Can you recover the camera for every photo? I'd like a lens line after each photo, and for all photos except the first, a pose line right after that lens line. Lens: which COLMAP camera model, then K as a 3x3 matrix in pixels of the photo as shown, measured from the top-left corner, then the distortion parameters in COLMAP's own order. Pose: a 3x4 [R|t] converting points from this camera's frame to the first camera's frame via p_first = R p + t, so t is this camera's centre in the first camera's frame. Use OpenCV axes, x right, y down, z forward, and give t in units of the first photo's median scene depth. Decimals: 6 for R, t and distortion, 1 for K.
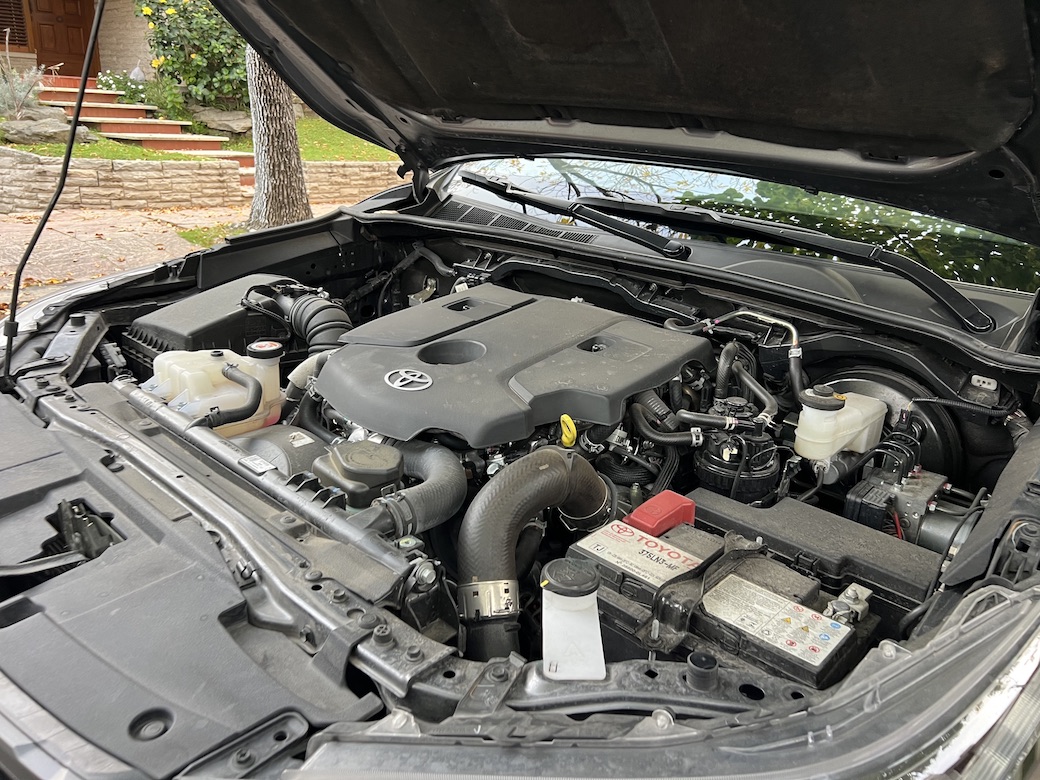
lens RADIAL K [[796.1, 0, 517.0], [0, 796.1, 378.4], [0, 0, 1]] dist [0.028418, -0.006014]
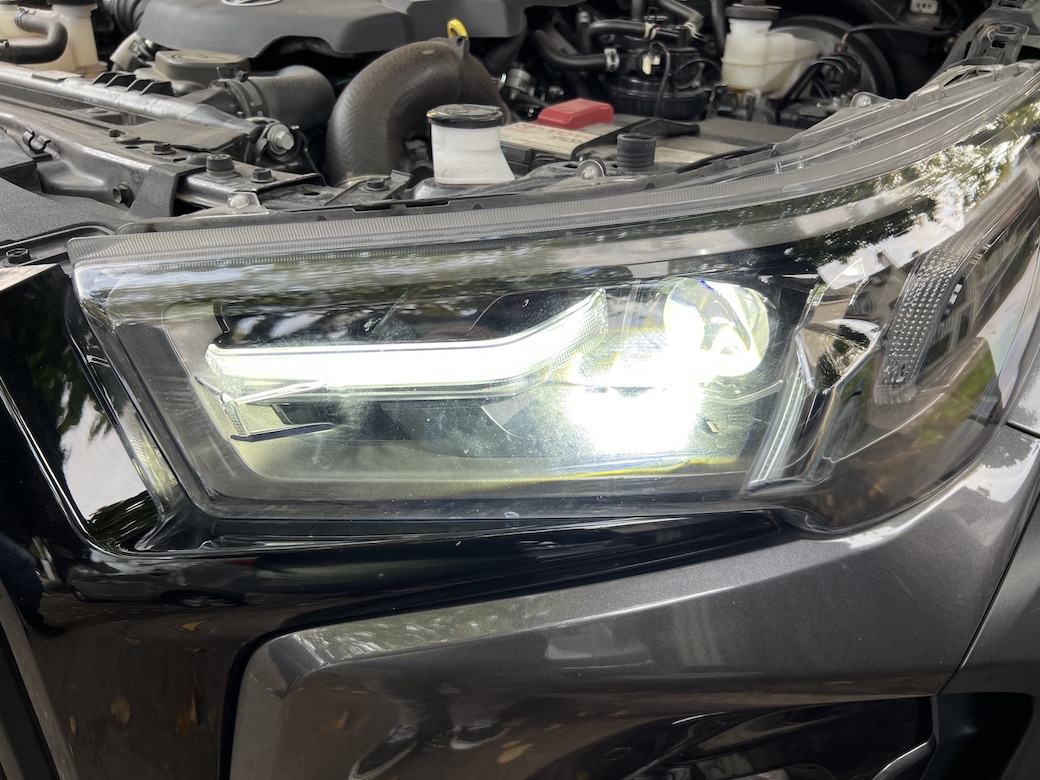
lens RADIAL K [[802.7, 0, 519.6], [0, 802.7, 396.5], [0, 0, 1]] dist [0.041915, -0.053491]
pose [[0.991019, -0.077290, 0.109119, 0.008079], [0.055754, 0.980551, 0.188180, 0.260421], [-0.121542, -0.180406, 0.976054, 0.114731]]
